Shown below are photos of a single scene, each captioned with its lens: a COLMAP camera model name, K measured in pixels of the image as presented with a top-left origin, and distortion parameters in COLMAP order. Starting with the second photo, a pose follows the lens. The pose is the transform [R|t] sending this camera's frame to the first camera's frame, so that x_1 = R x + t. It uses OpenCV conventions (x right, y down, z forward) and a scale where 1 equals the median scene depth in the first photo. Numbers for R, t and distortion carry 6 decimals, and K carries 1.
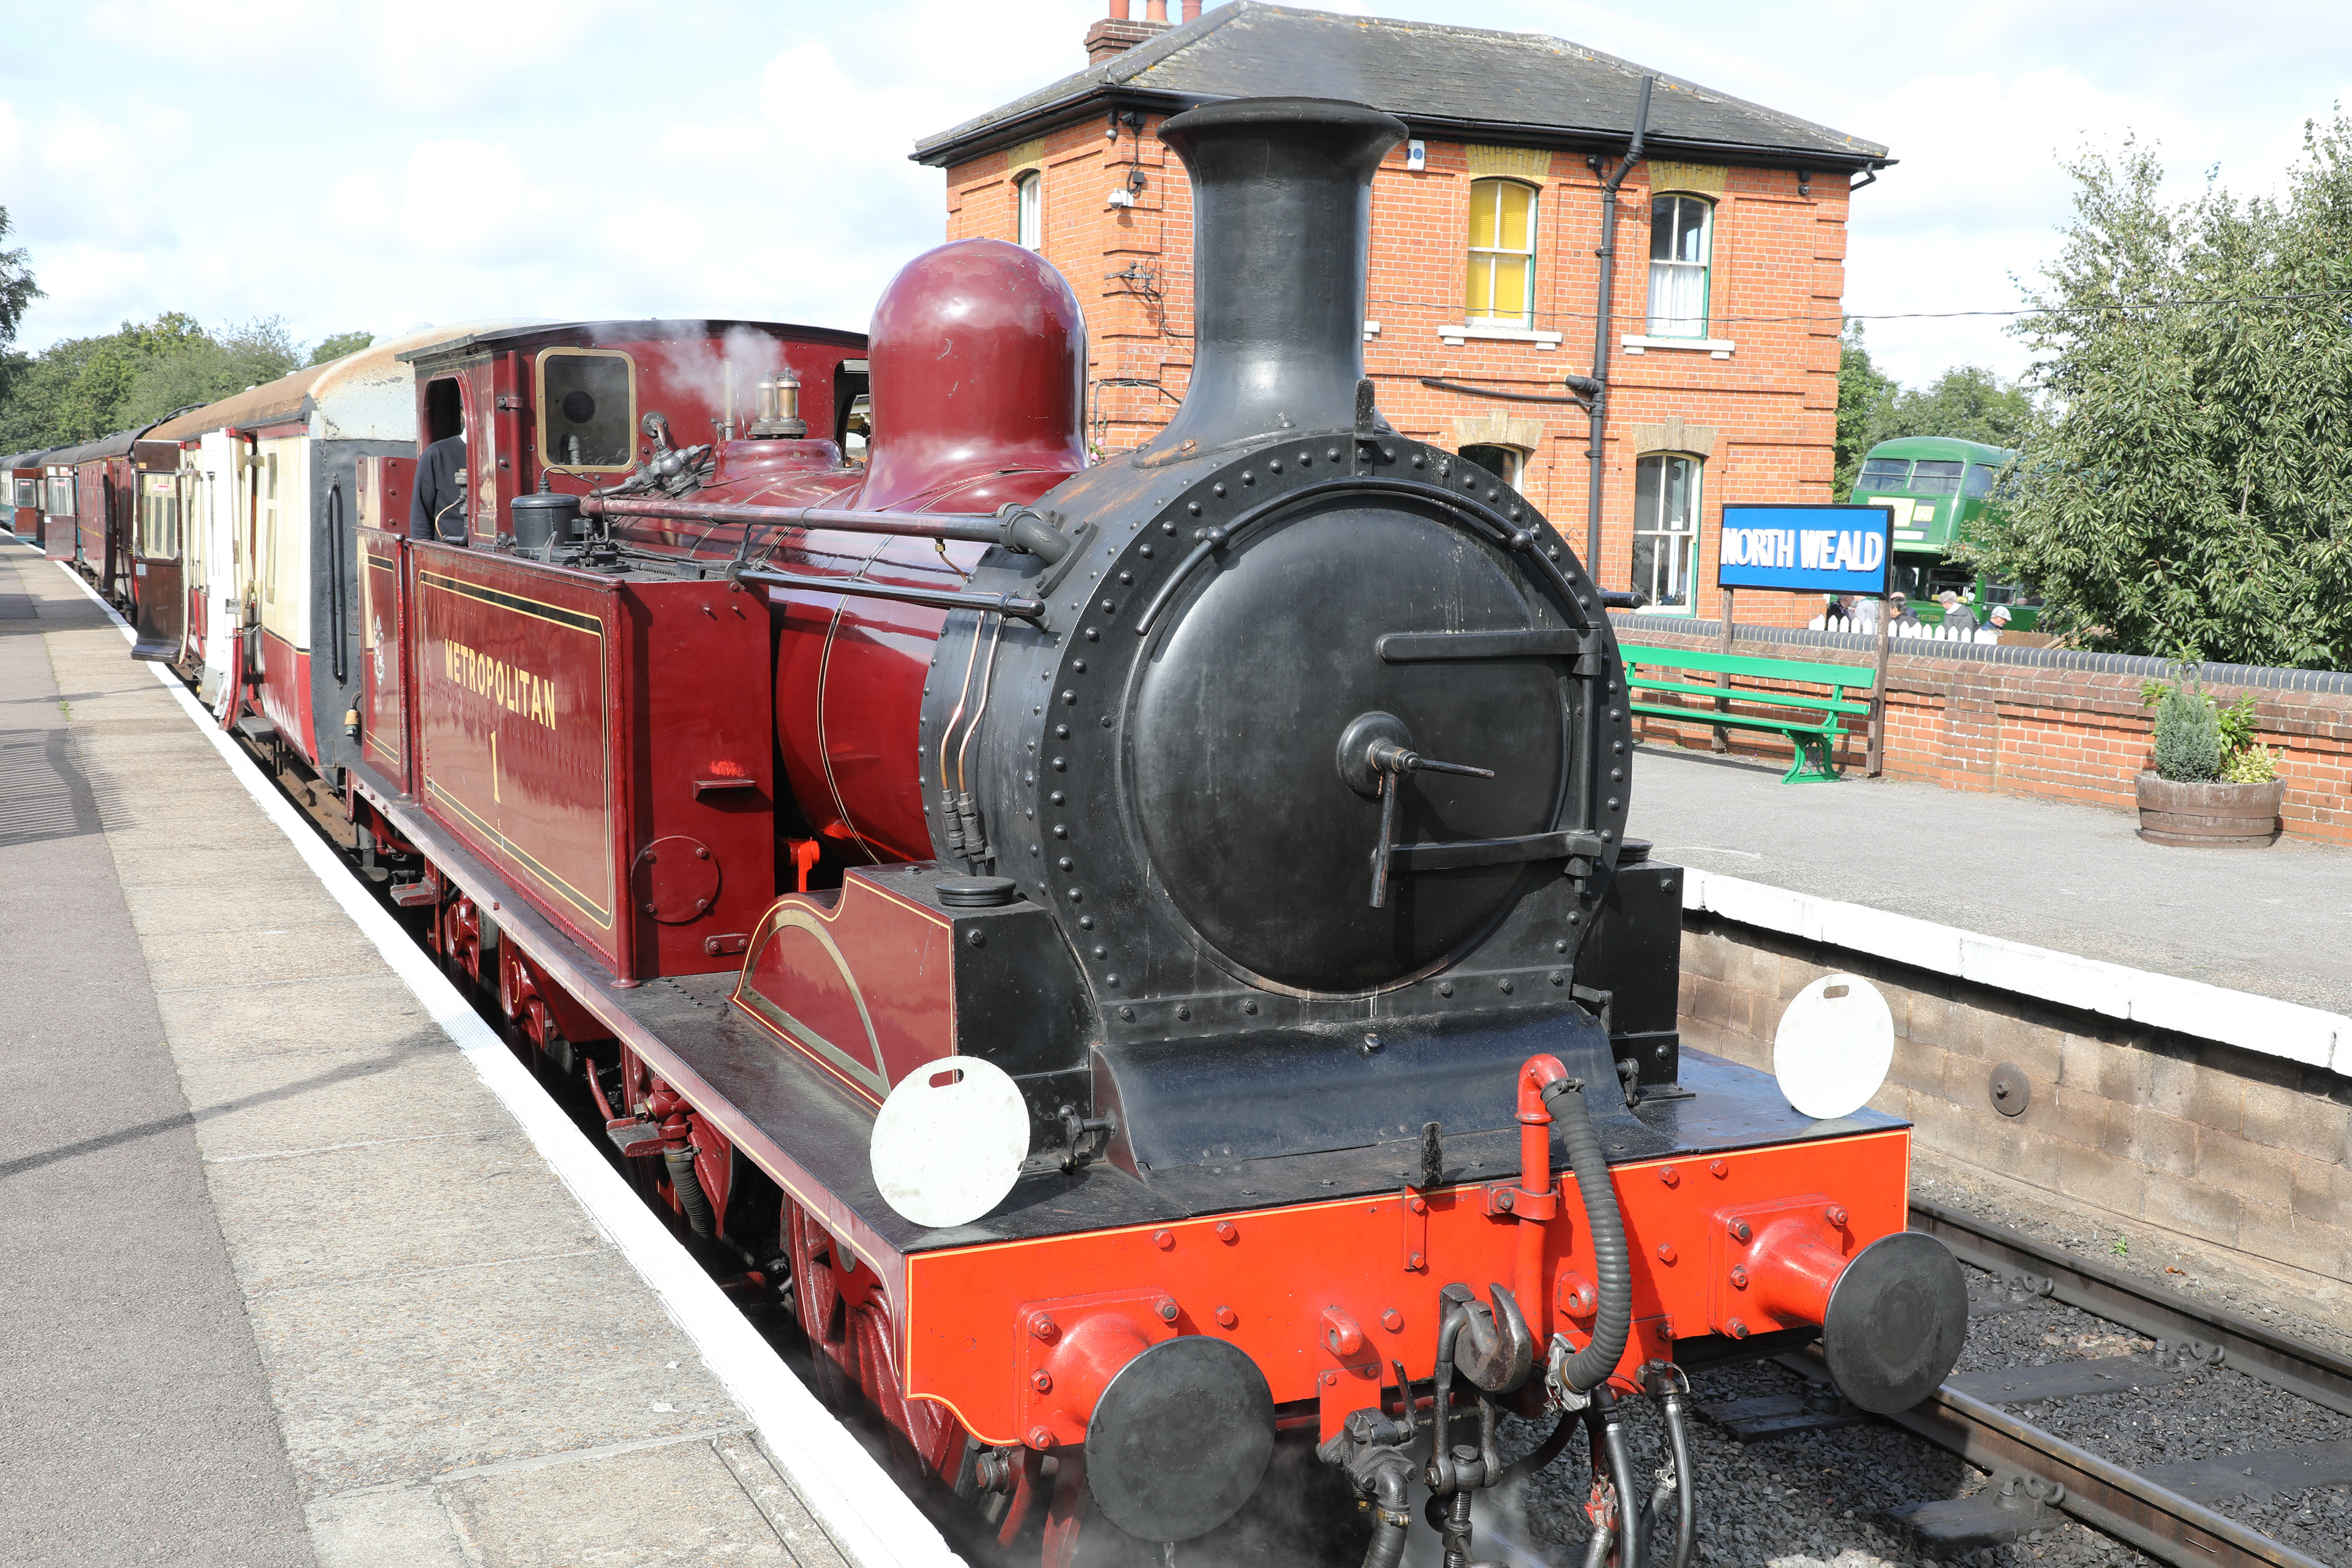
lens RADIAL K [[2464.8, 0, 1164.4], [0, 2464.8, 774.1], [0, 0, 1]] dist [0.101775, 0.000000]
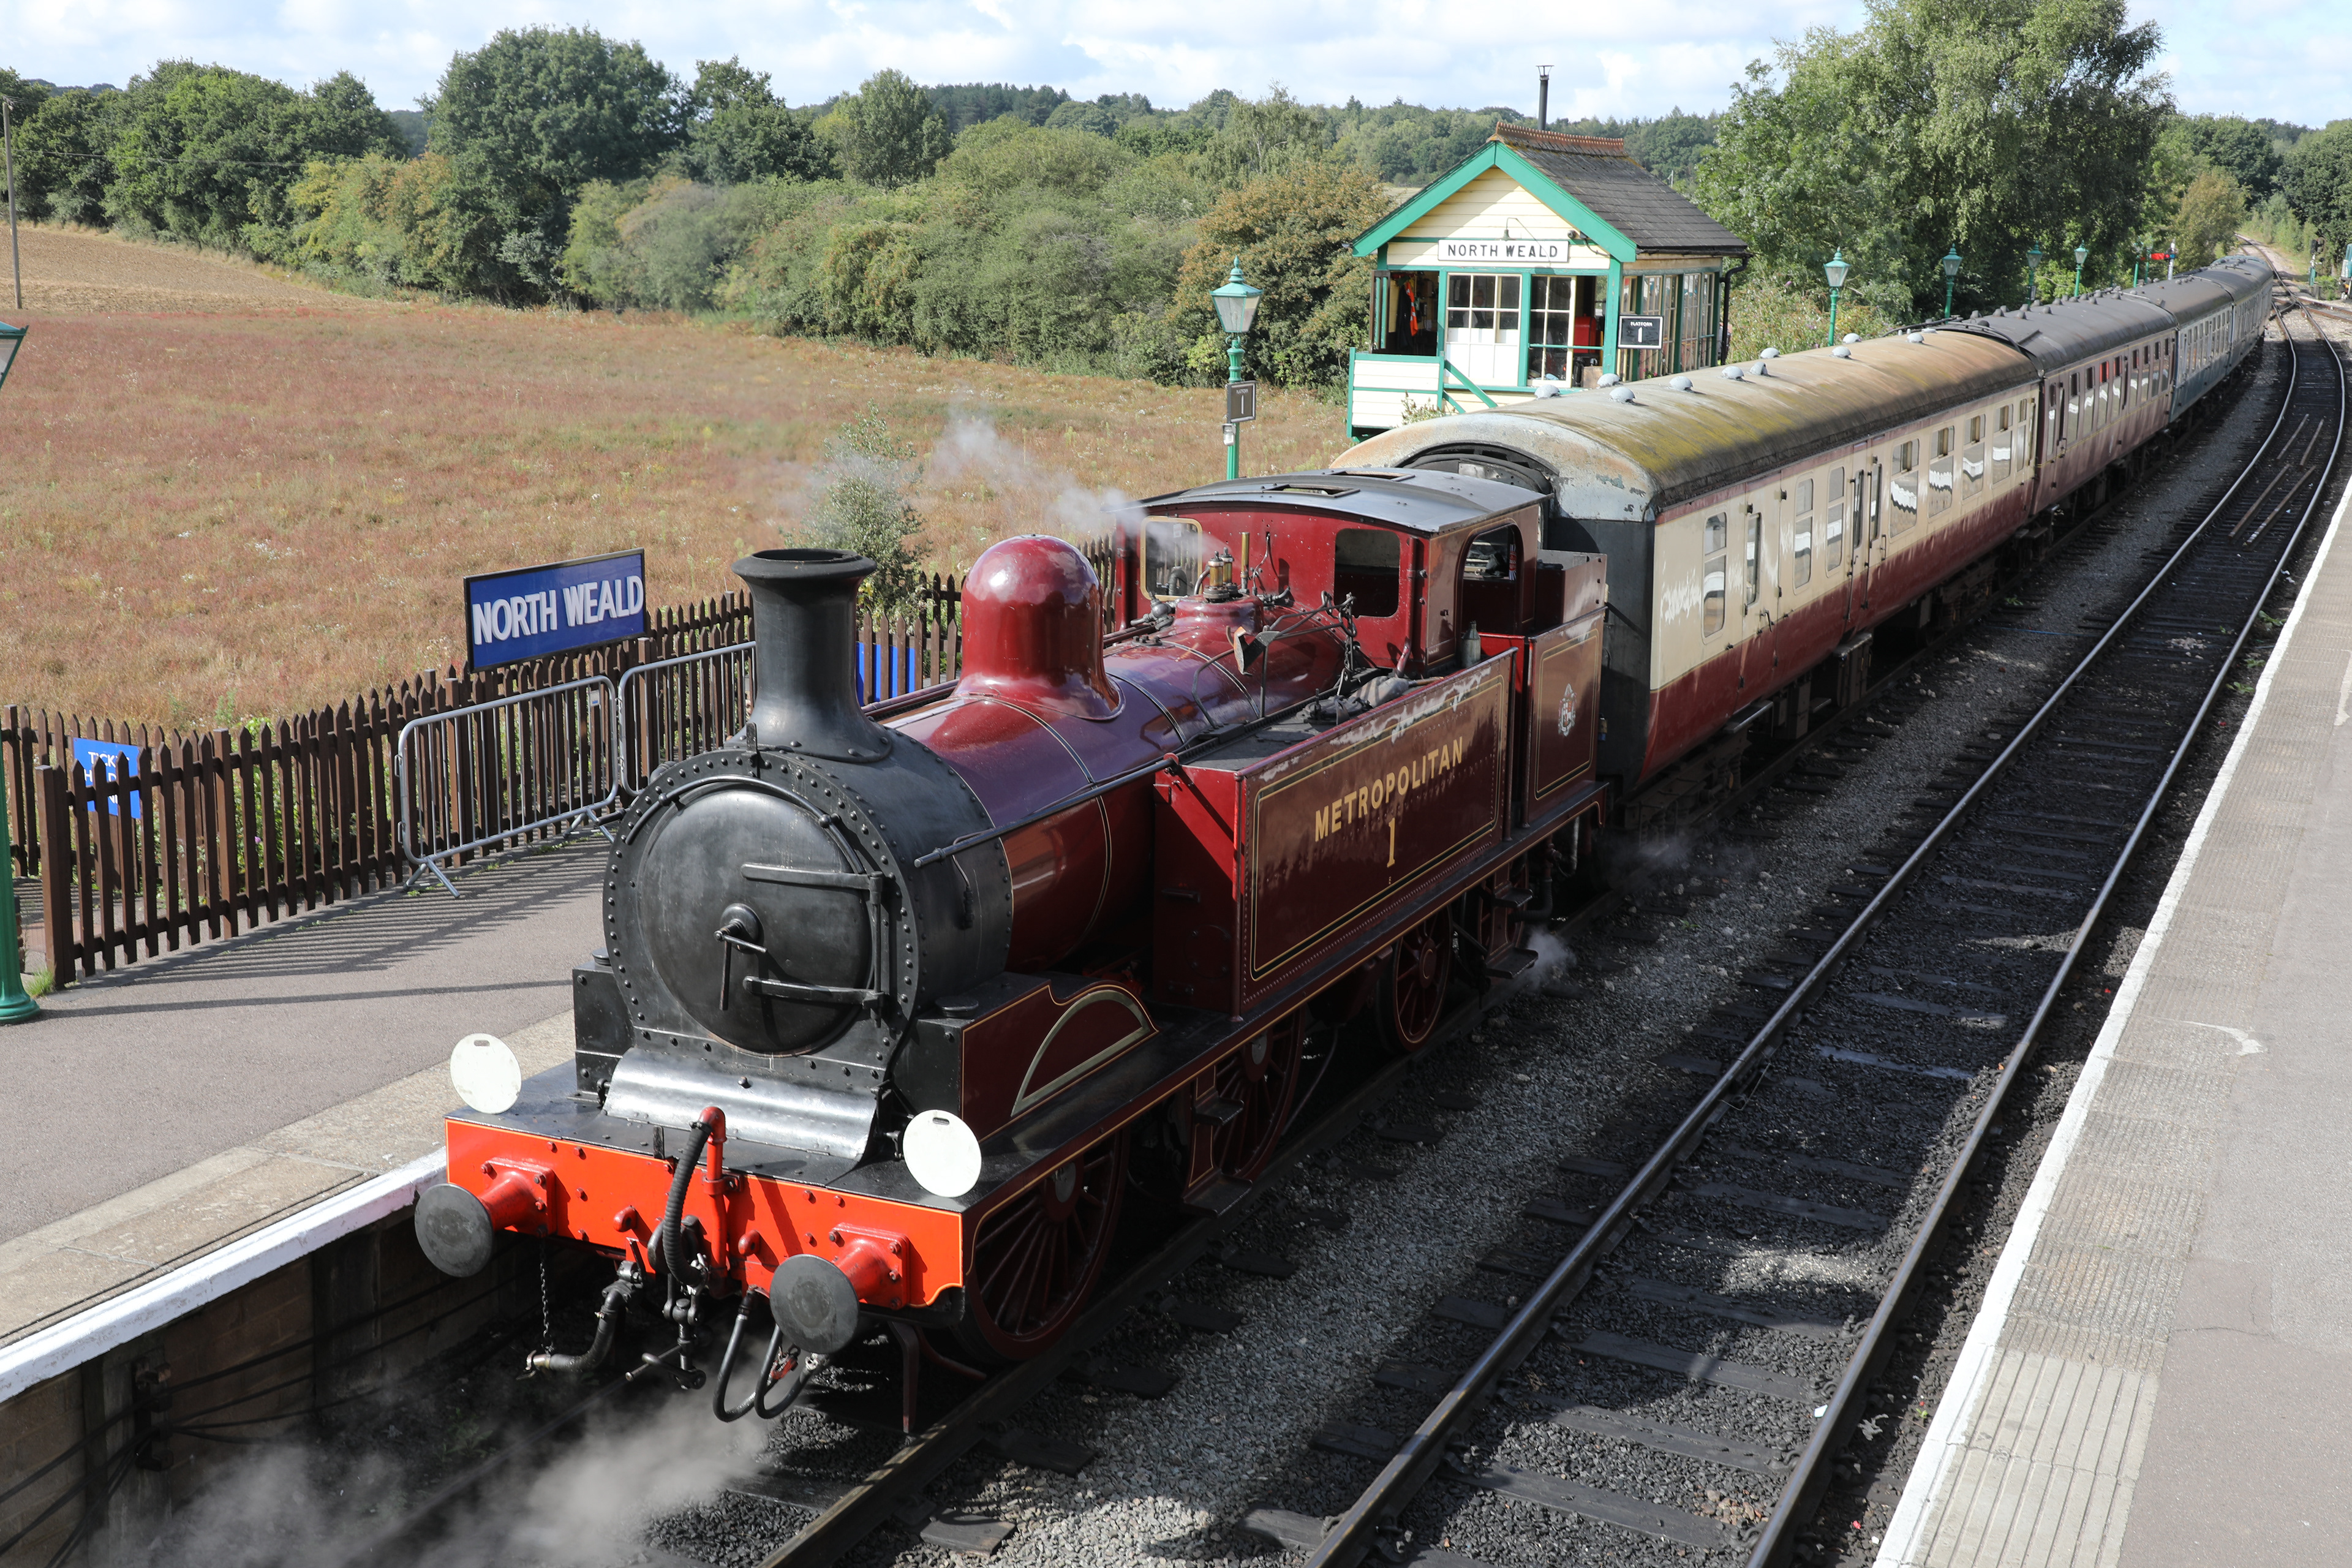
lens RADIAL K [[2611.1, 0, 1169.7], [0, 2611.1, 777.9], [0, 0, 1]] dist [0.139272, 0.000000]
pose [[0.639237, 0.158048, -0.752593, 1.294391], [-0.090842, 0.987320, 0.130183, -0.297804], [0.763625, -0.014851, 0.645489, -0.001909]]
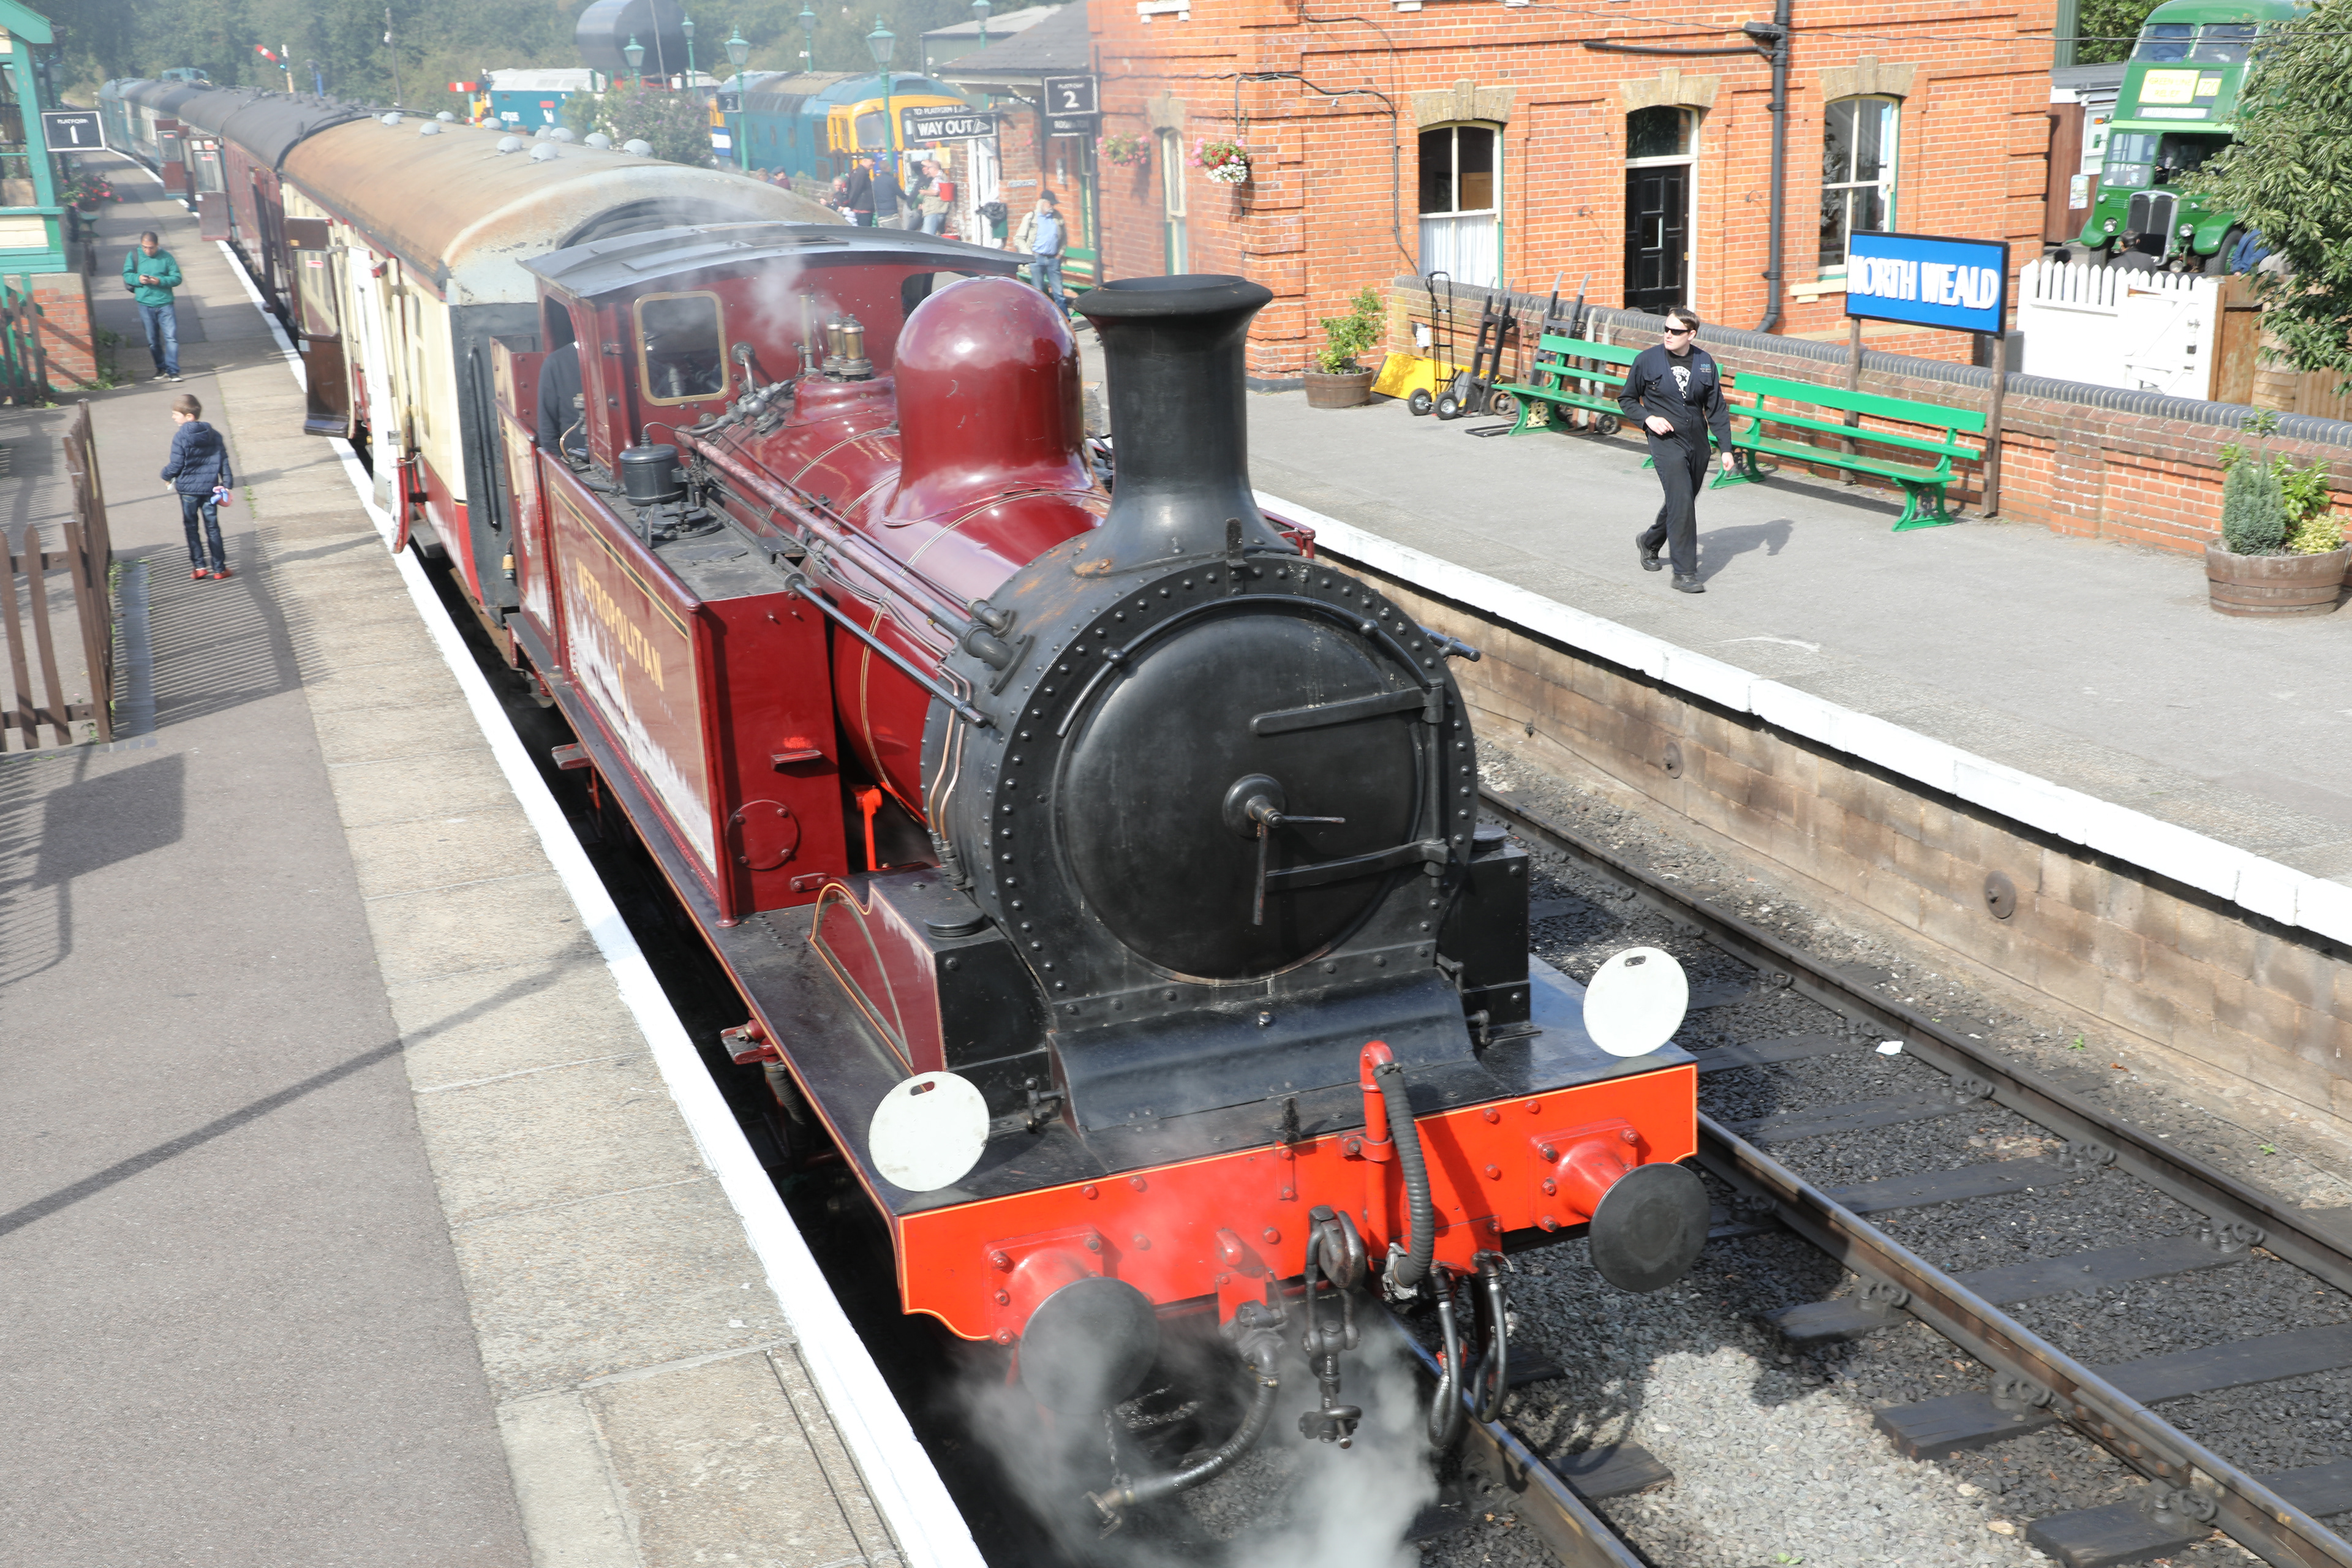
lens RADIAL K [[2740.0, 0, 1170.2], [0, 2740.0, 763.1], [0, 0, 1]] dist [0.139082, 0.000000]
pose [[0.994636, -0.033791, -0.097760, 0.137556], [0.048452, 0.987235, 0.151719, -0.189061], [0.091385, -0.155642, 0.983577, -0.315680]]
